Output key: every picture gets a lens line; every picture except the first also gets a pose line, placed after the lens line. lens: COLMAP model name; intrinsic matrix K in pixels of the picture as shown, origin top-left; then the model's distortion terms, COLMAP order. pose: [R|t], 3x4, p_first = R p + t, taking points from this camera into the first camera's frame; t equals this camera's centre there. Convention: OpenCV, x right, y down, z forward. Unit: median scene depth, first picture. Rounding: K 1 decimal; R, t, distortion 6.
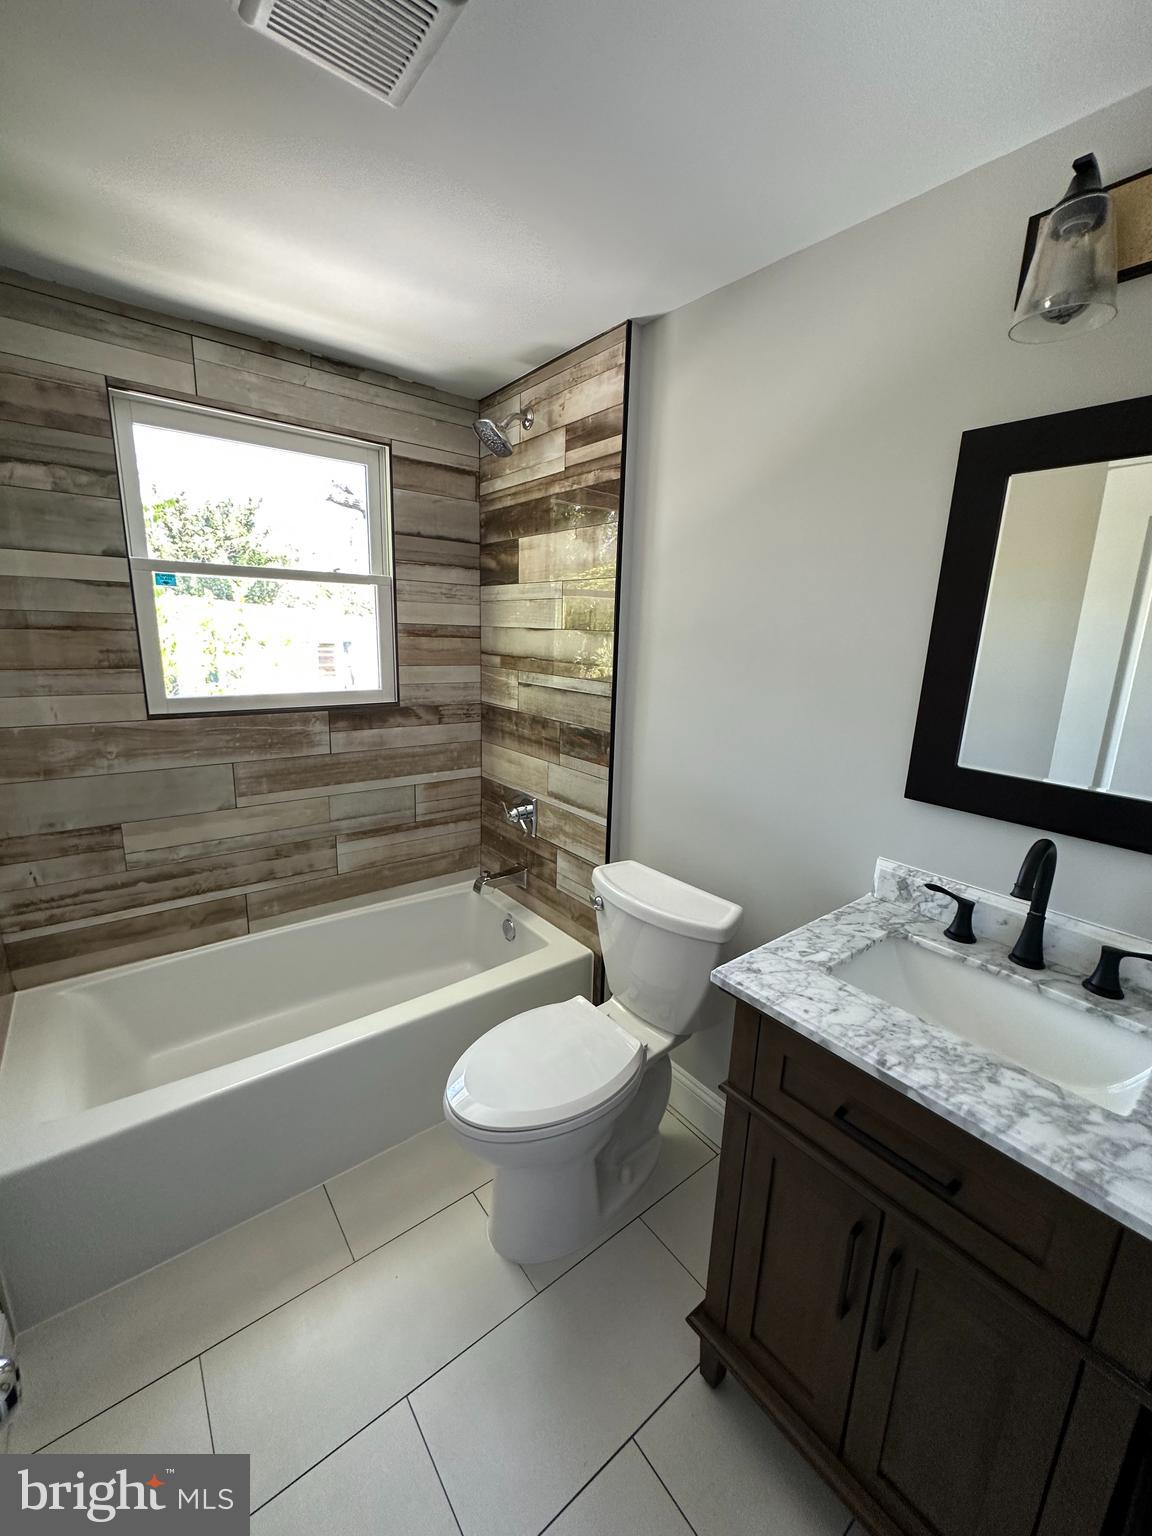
lens RADIAL K [[611.3, 0, 576.8], [0, 611.3, 768.5], [0, 0, 1]] dist [-0.004572, -0.000692]
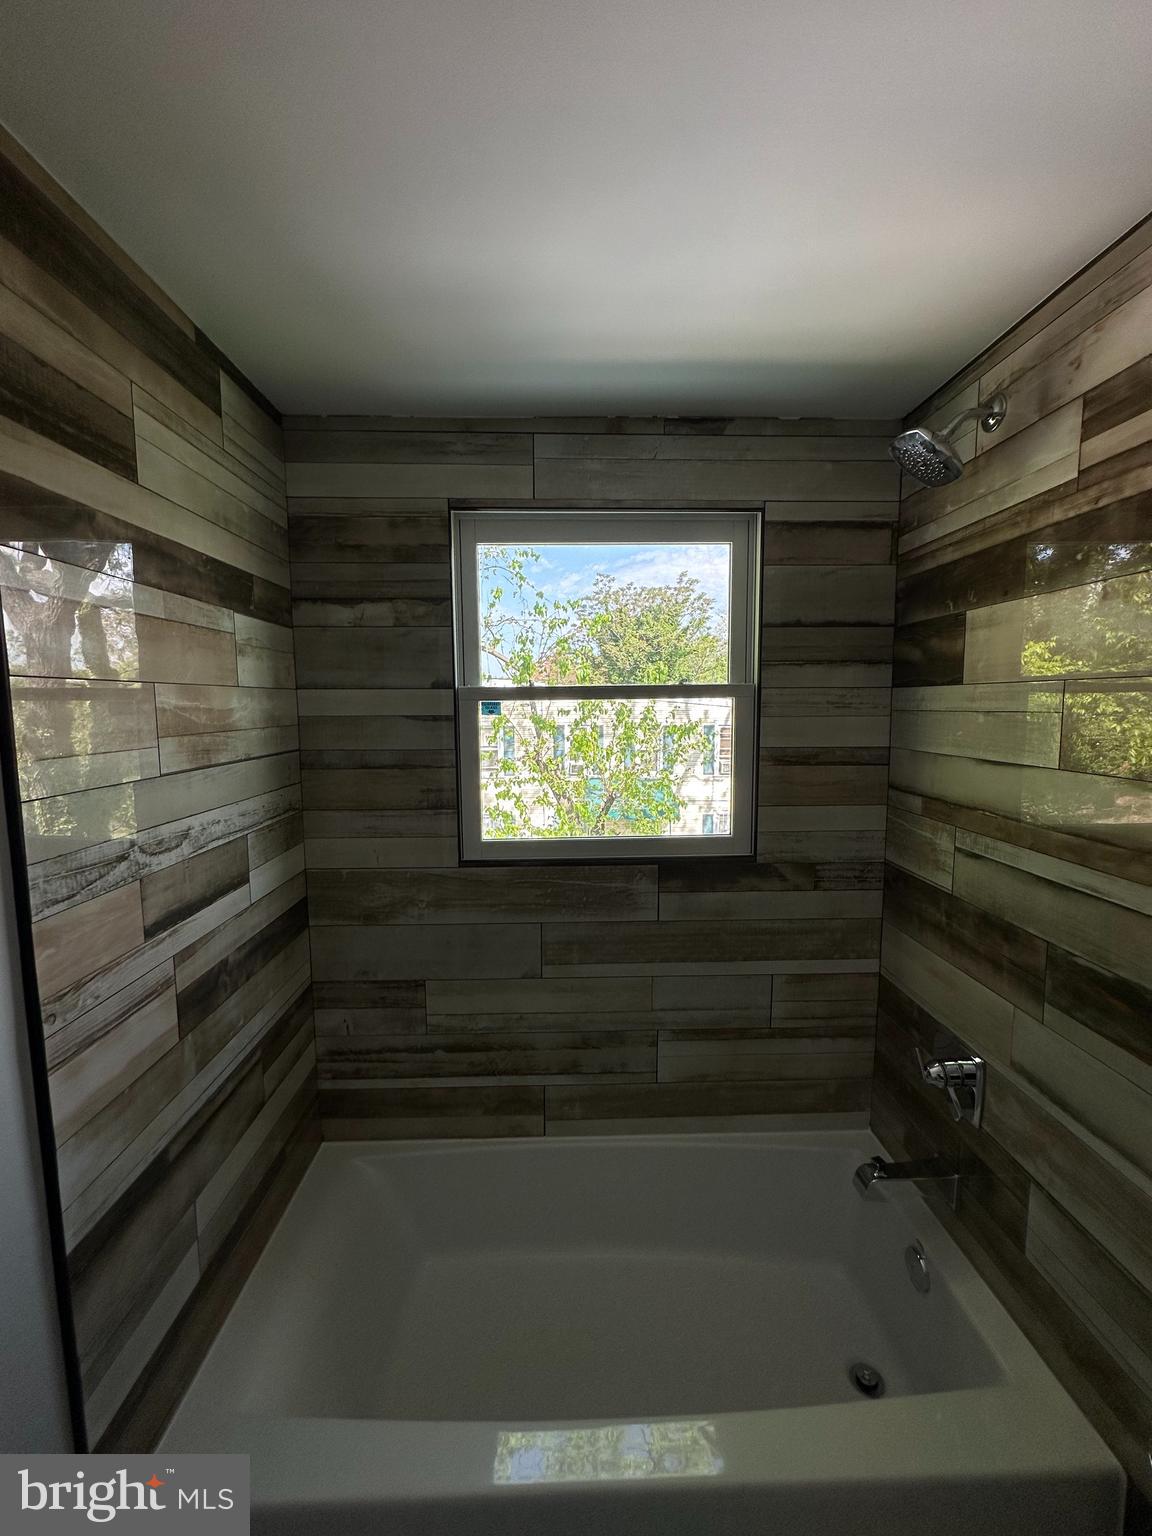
lens RADIAL K [[611.3, 0, 577.2], [0, 611.3, 767.9], [0, 0, 1]] dist [-0.004572, -0.000692]
pose [[0.807712, 0.023690, -0.589101, -0.050550], [-0.098972, 0.990461, -0.095869, -0.138299], [0.581211, 0.135739, 0.802352, 0.341783]]
